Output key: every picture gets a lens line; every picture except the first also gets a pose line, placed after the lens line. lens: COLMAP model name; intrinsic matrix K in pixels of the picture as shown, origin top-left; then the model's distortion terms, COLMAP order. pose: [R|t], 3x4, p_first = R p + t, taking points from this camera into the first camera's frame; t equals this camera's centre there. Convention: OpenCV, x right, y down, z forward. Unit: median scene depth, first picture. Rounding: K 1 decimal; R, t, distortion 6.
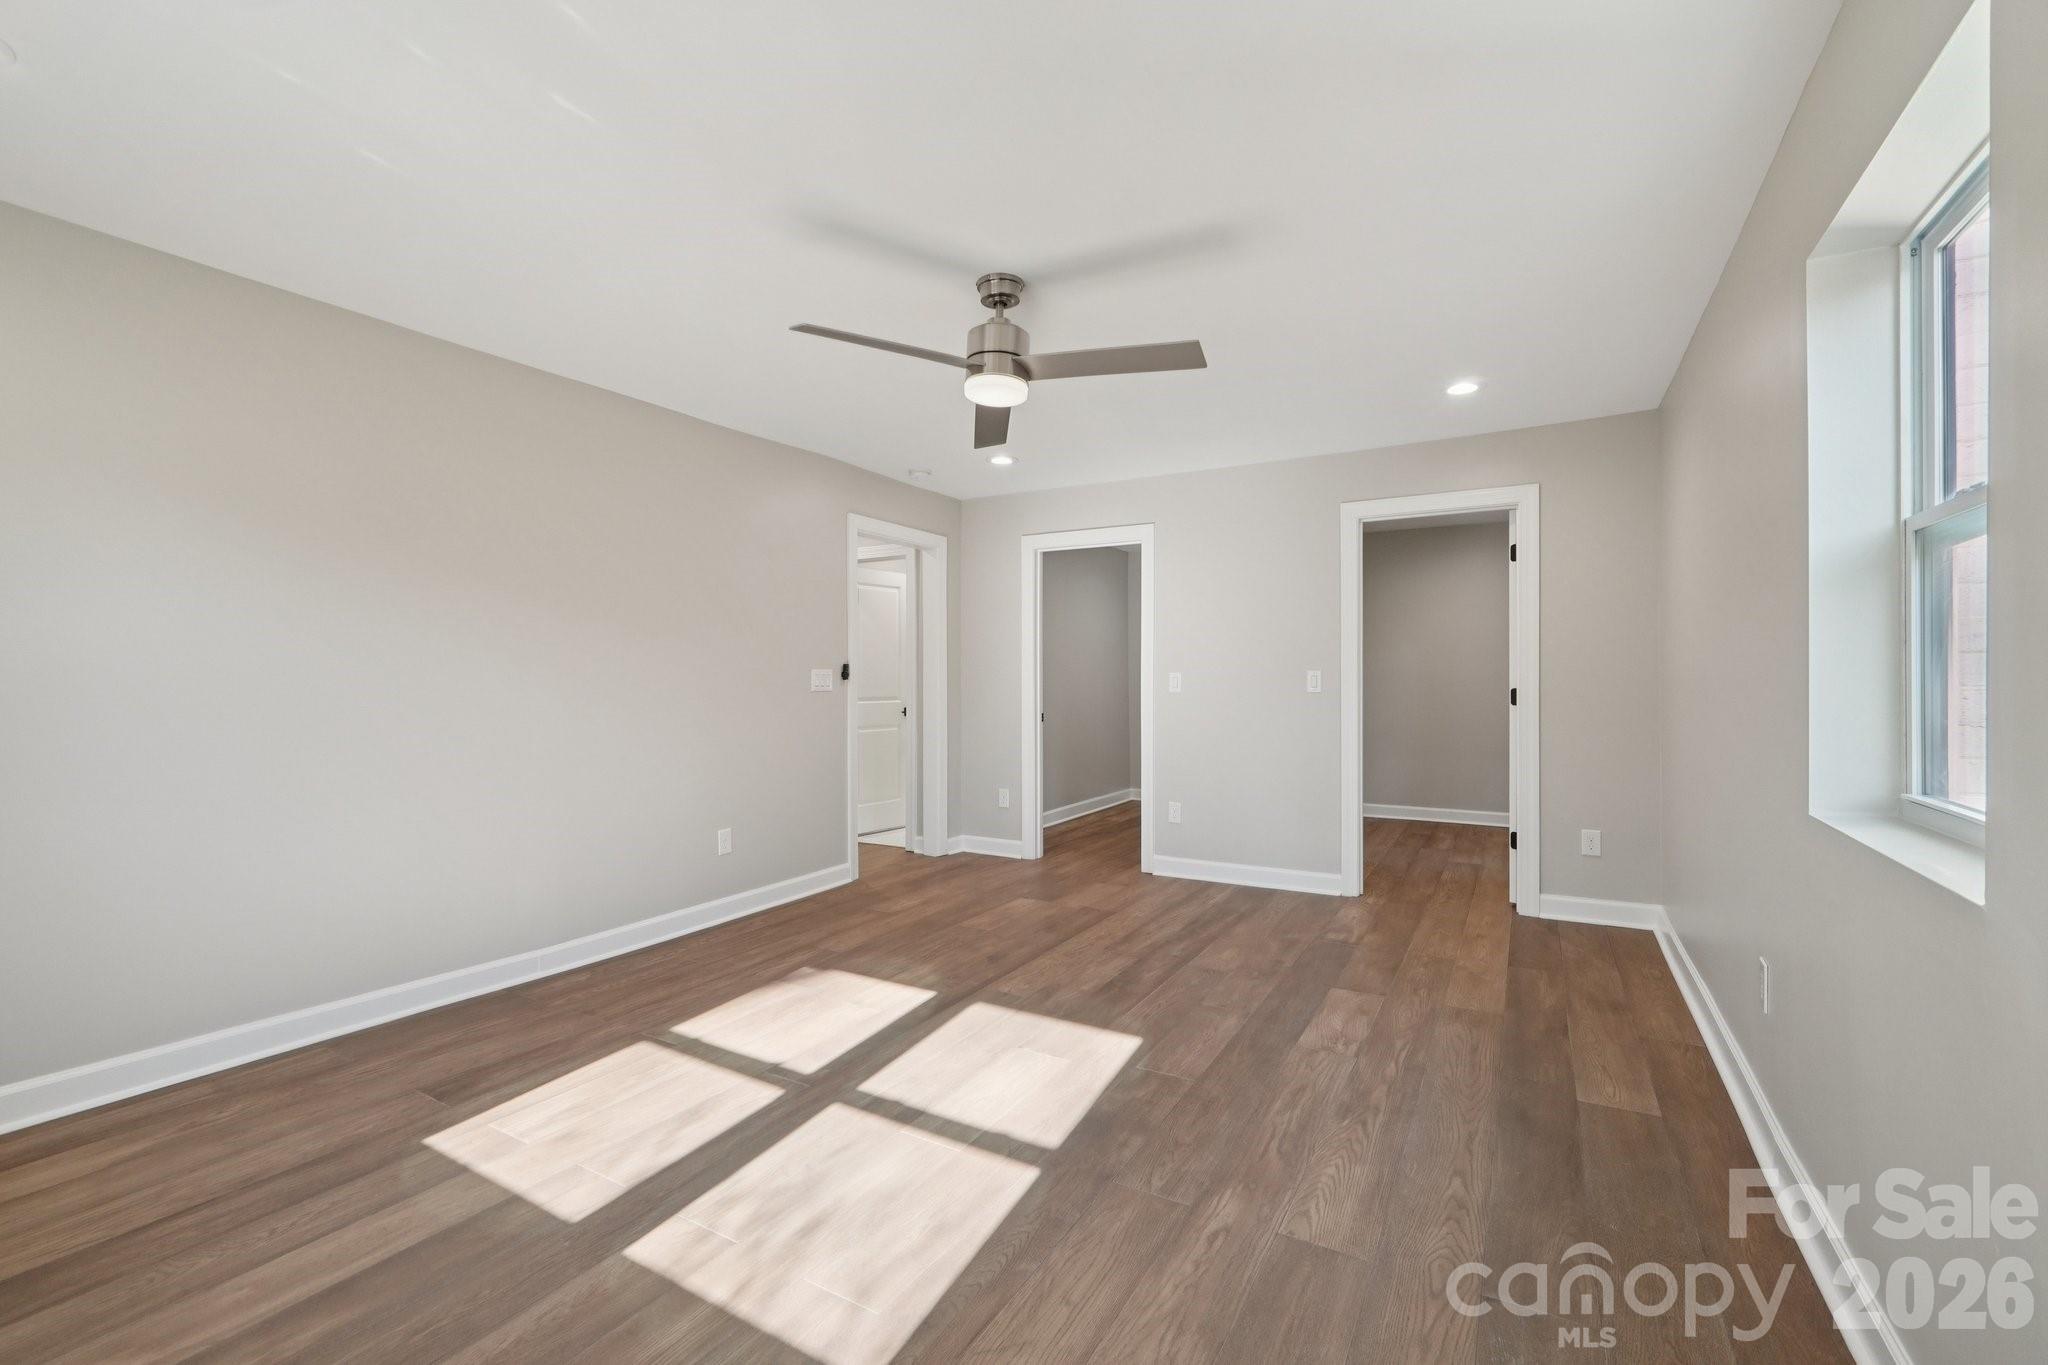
lens RADIAL K [[870.9, 0, 1022.6], [0, 870.9, 674.3], [0, 0, 1]] dist [-0.001354, 0.000279]
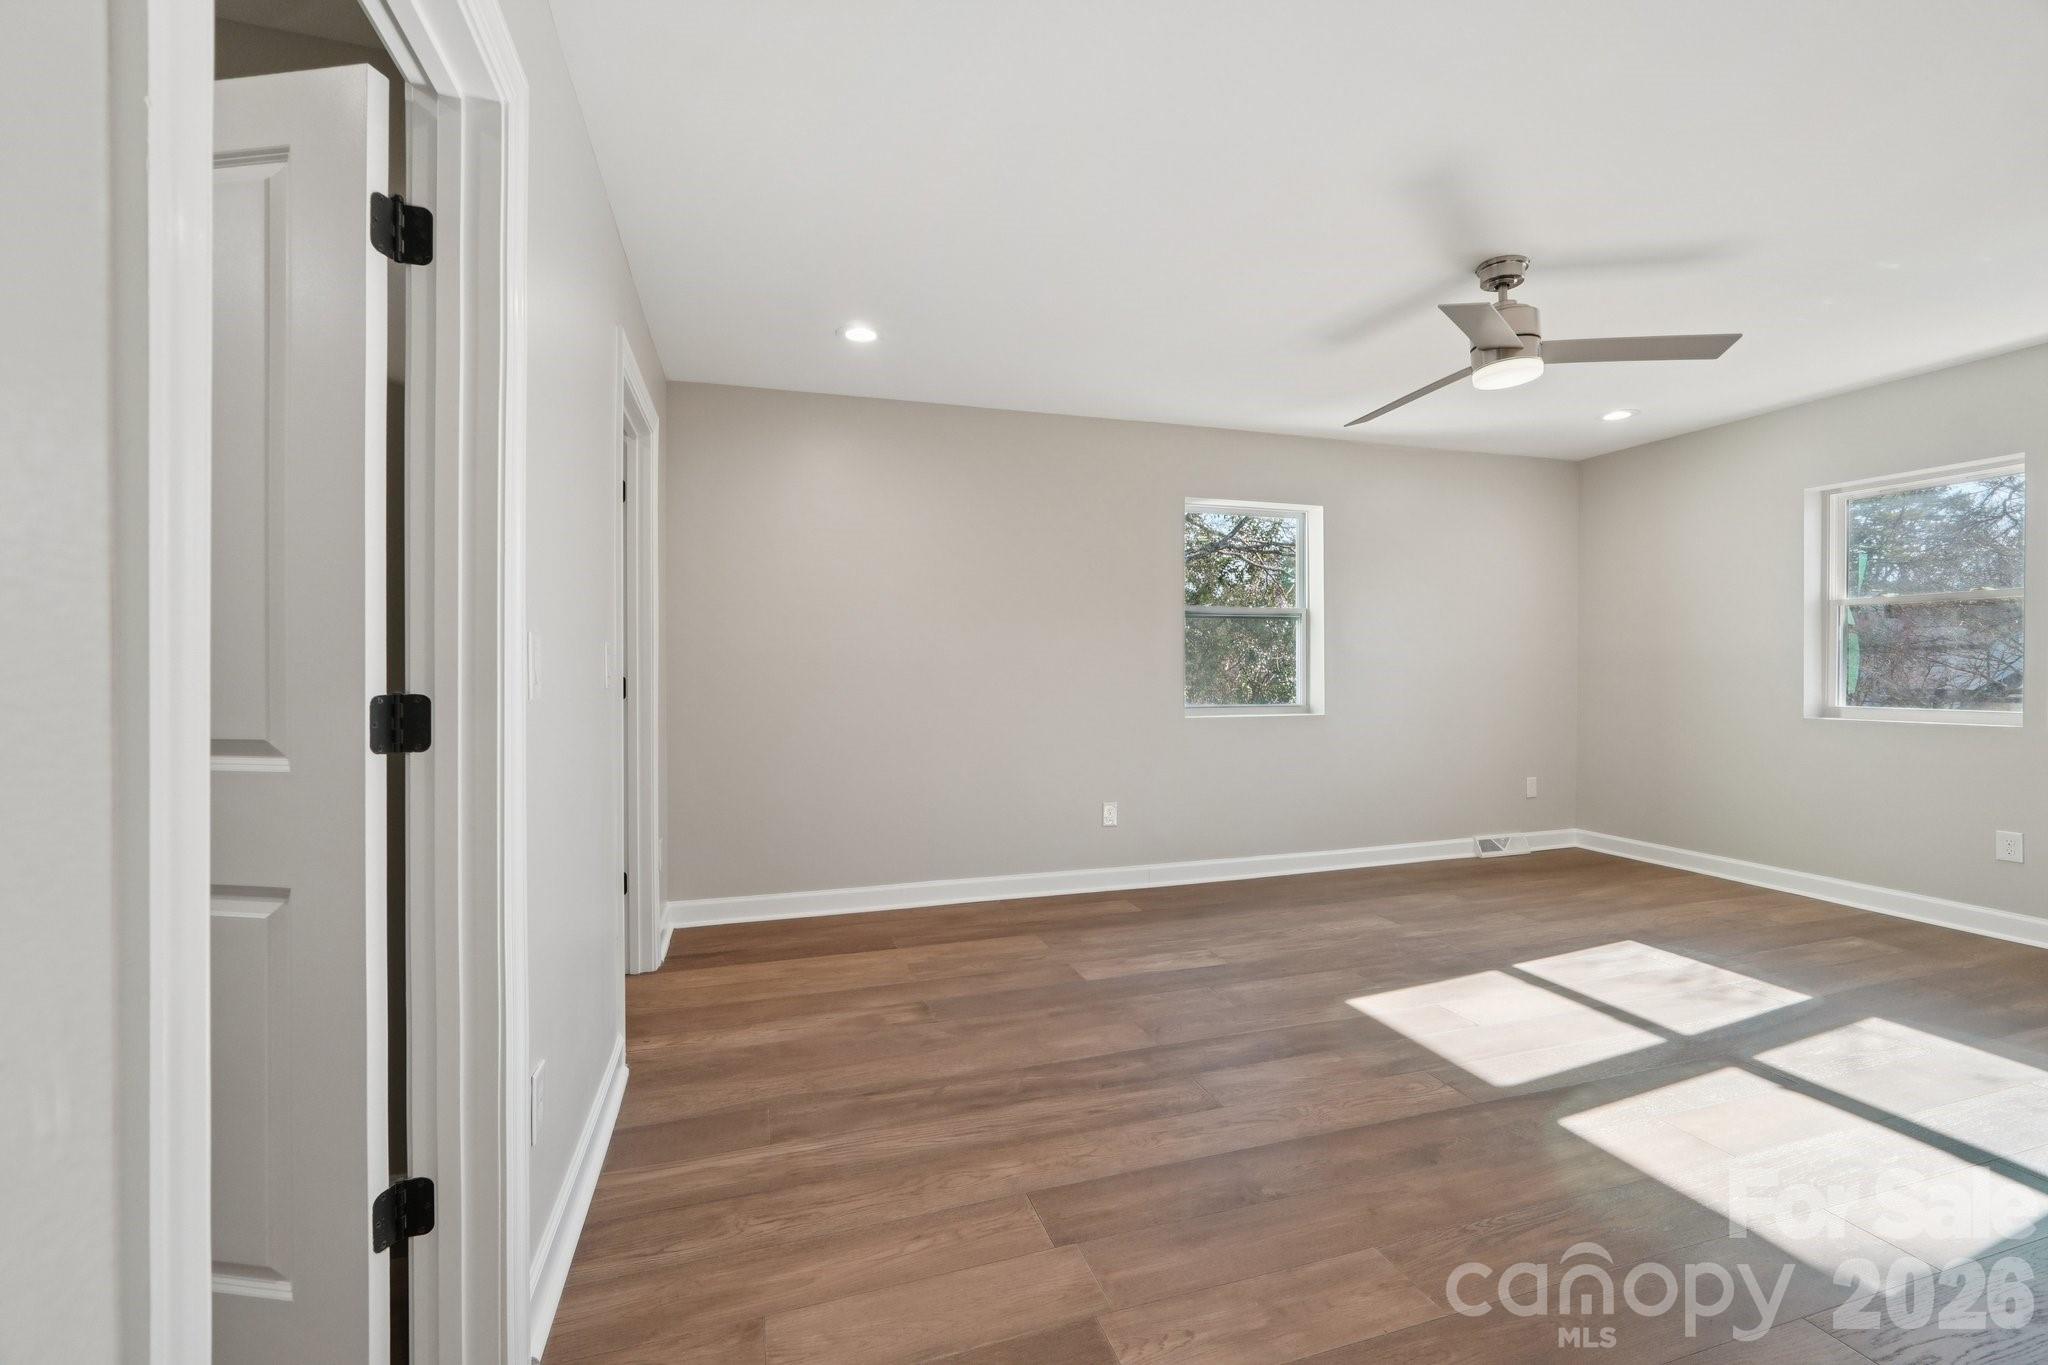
lens RADIAL K [[870.9, 0, 1022.6], [0, 870.9, 674.3], [0, 0, 1]] dist [-0.001354, 0.000279]
pose [[-0.744926, -0.002446, 0.667143, -0.237410], [-0.000006, 0.999993, 0.003660, 0.015147], [-0.667147, 0.002723, -0.744921, 1.766148]]
